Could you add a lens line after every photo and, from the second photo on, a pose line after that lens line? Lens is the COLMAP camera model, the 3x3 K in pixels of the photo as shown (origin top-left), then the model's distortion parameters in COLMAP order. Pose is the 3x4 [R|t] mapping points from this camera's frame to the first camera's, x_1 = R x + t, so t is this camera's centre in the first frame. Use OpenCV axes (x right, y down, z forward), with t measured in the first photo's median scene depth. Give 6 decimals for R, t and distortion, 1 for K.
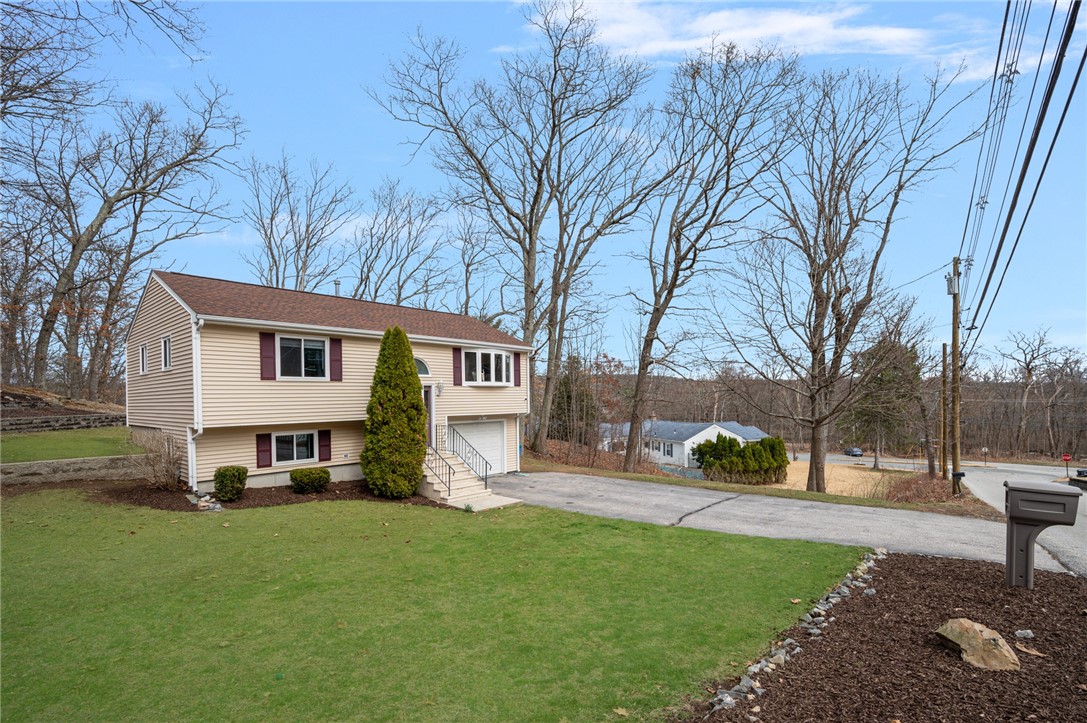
lens RADIAL K [[504.0, 0, 556.9], [0, 504.0, 392.4], [0, 0, 1]] dist [0.000237, 0.000390]
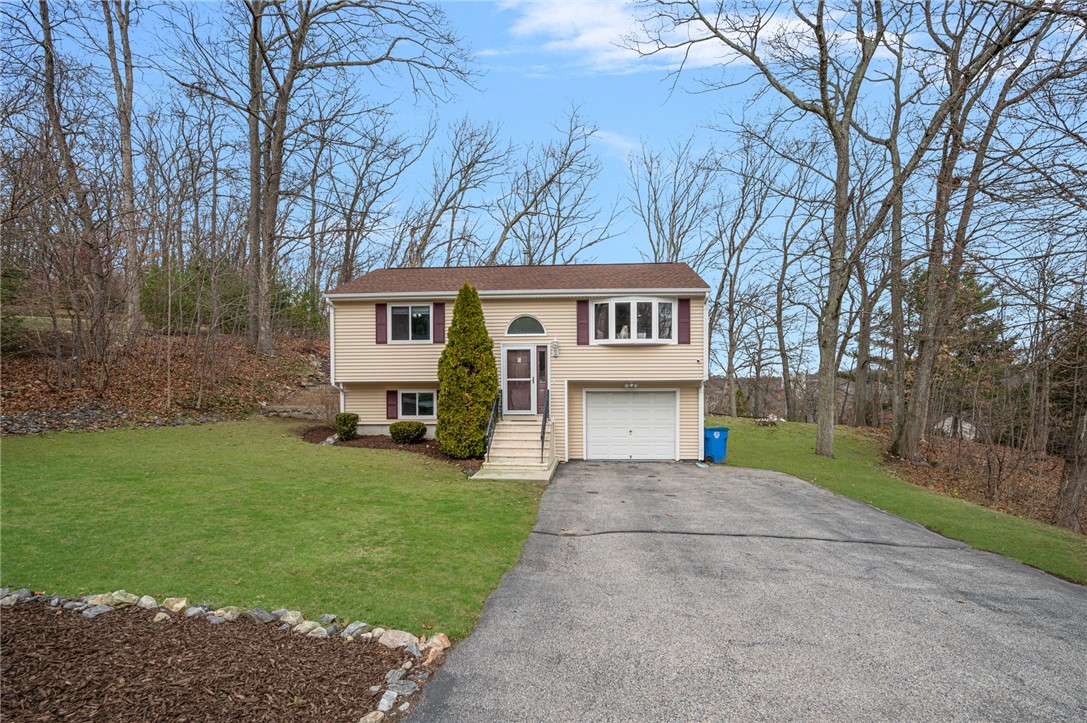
lens RADIAL K [[549.6, 0, 552.4], [0, 549.6, 396.7], [0, 0, 1]] dist [-0.001623, 0.000608]
pose [[0.596130, 0.010964, -0.802813, 0.562012], [0.002659, 0.999874, 0.015629, 0.064453], [0.802883, -0.011452, 0.596026, 0.446471]]
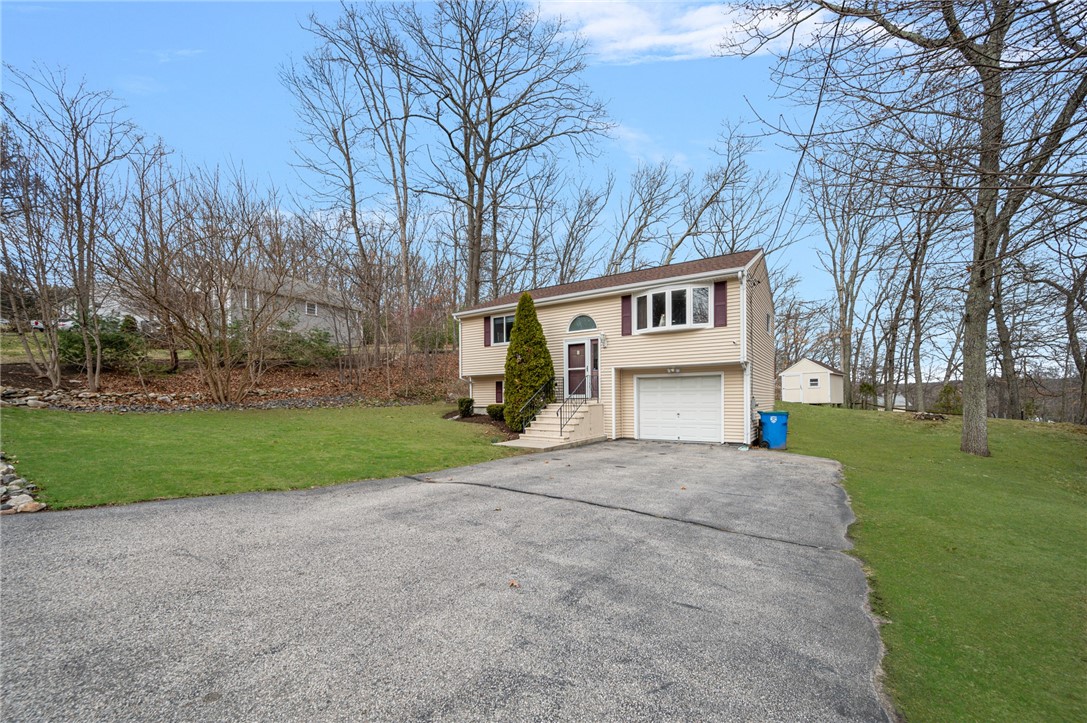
lens RADIAL K [[433.5, 0, 549.5], [0, 433.5, 400.3], [0, 0, 1]] dist [-0.006642, 0.000484]
pose [[0.123007, 0.009564, -0.992360, 0.649626], [0.012528, 0.999859, 0.011190, 0.106398], [0.992327, -0.013809, 0.122870, 0.825414]]
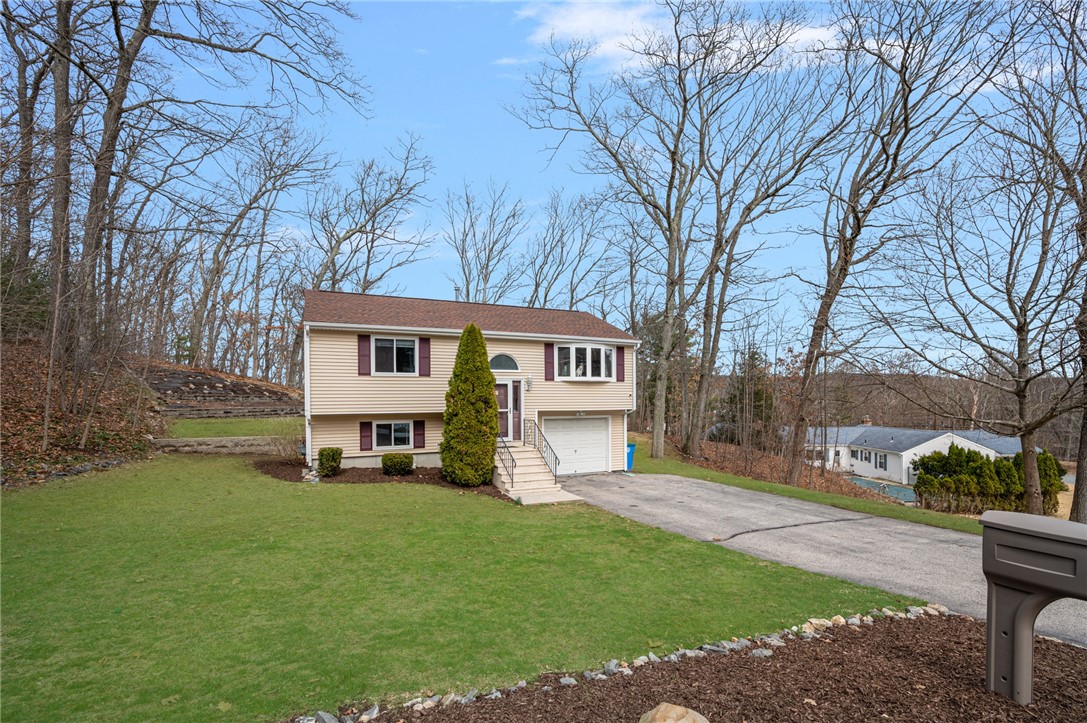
lens RADIAL K [[504.0, 0, 555.5], [0, 504.0, 396.5], [0, 0, 1]] dist [0.000237, 0.000390]
pose [[0.913919, 0.003543, -0.405880, 0.243000], [-0.001775, 0.999987, 0.004733, 0.014475], [0.405892, -0.003605, 0.913914, 0.093983]]
